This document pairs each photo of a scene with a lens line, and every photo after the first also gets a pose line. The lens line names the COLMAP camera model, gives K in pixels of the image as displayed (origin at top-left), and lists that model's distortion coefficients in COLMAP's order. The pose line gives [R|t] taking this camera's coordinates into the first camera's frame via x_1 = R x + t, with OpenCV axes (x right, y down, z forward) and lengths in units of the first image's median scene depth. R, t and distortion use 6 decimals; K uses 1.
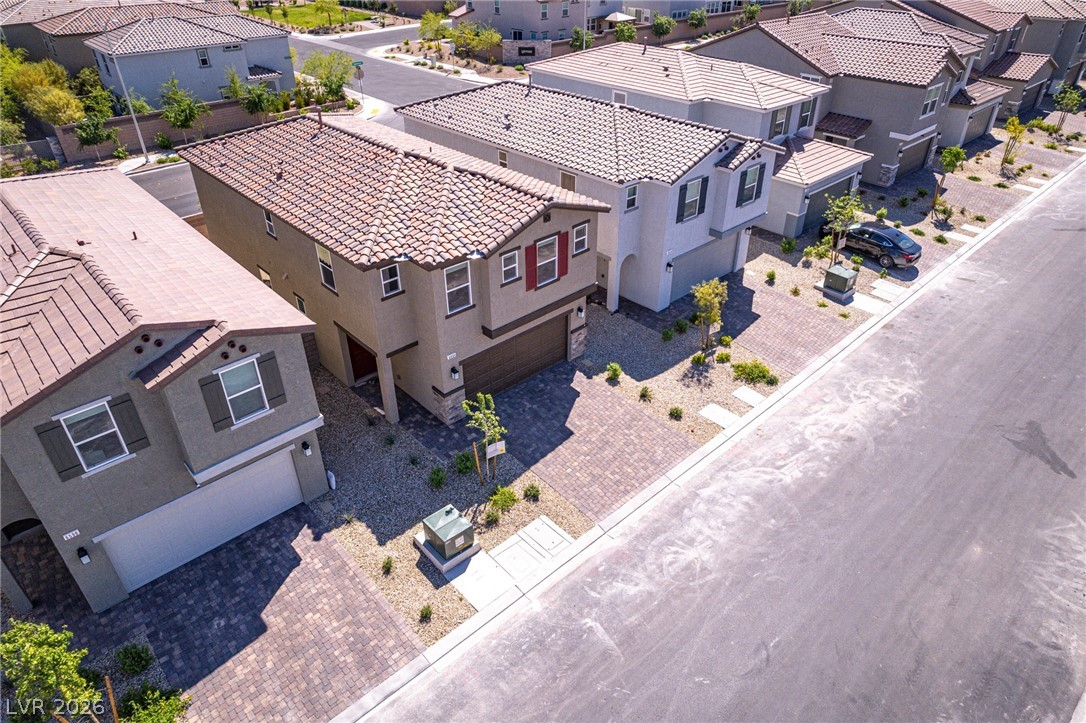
lens RADIAL K [[694.8, 0, 546.4], [0, 694.8, 360.8], [0, 0, 1]] dist [-0.084641, 0.077858]
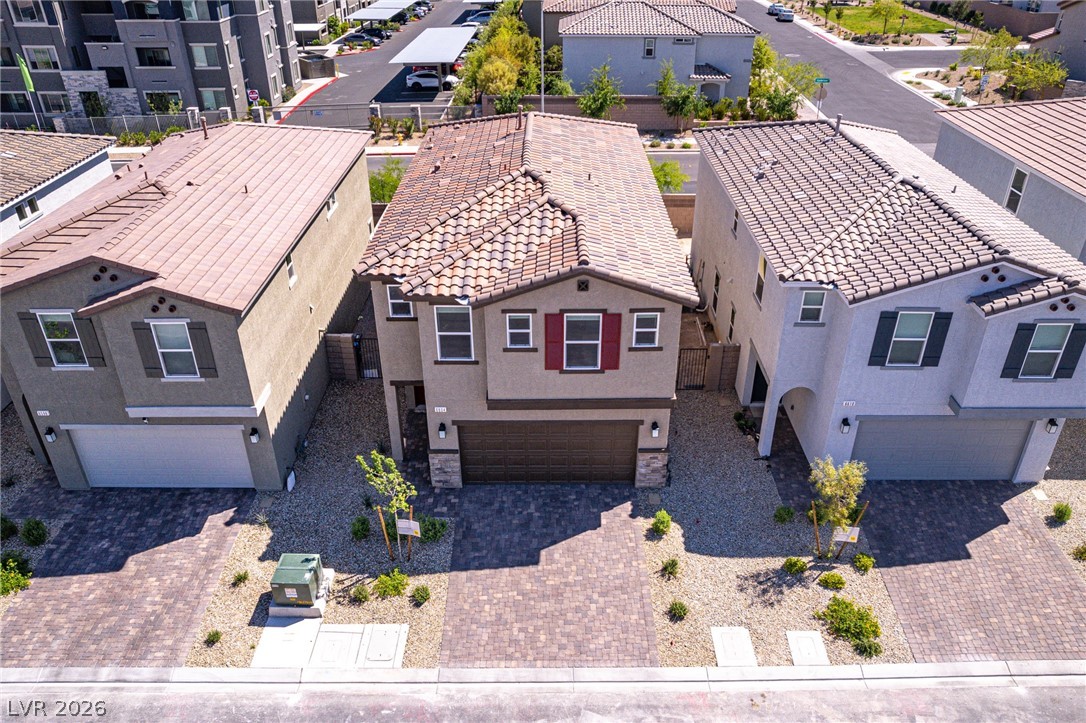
lens RADIAL K [[836.2, 0, 546.7], [0, 836.2, 432.3], [0, 0, 1]] dist [-0.092871, 0.087496]
pose [[0.731116, 0.374905, -0.570014, 0.528737], [-0.375120, 0.918761, 0.123141, -0.149897], [0.569873, 0.123793, 0.812355, 0.244537]]
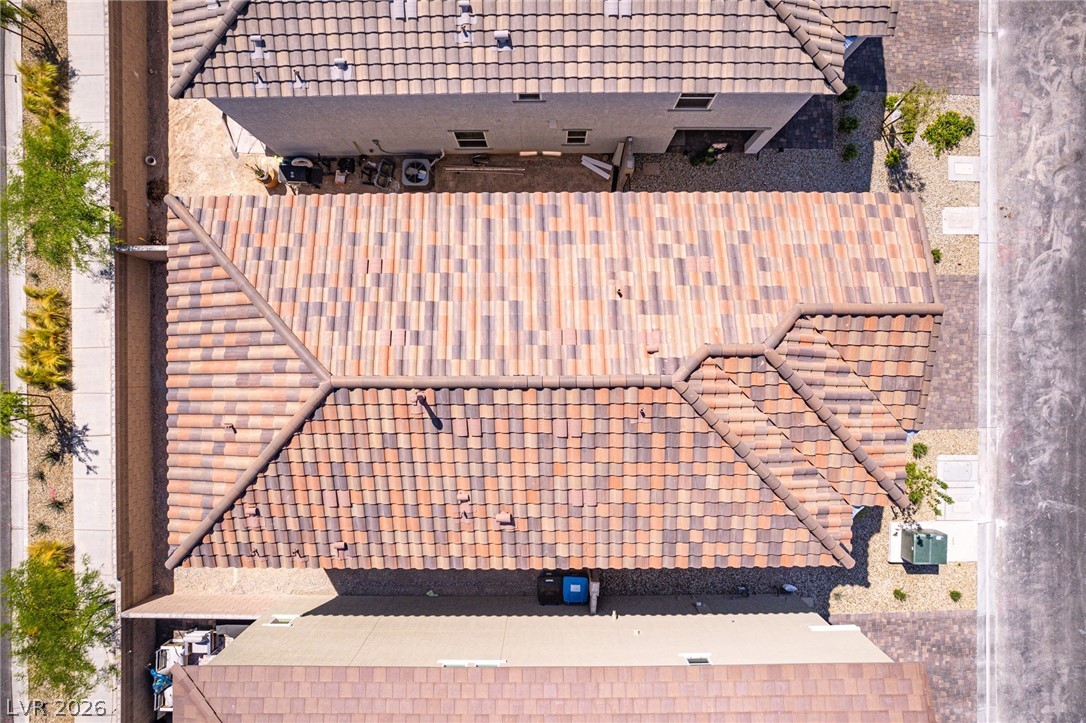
lens RADIAL K [[694.8, 0, 546.4], [0, 694.8, 360.8], [0, 0, 1]] dist [-0.084641, 0.077858]
pose [[0.677135, -0.735836, 0.005708, -0.290860], [0.404321, 0.378526, 0.832612, -0.896053], [-0.614827, -0.561483, 0.553828, 0.781321]]
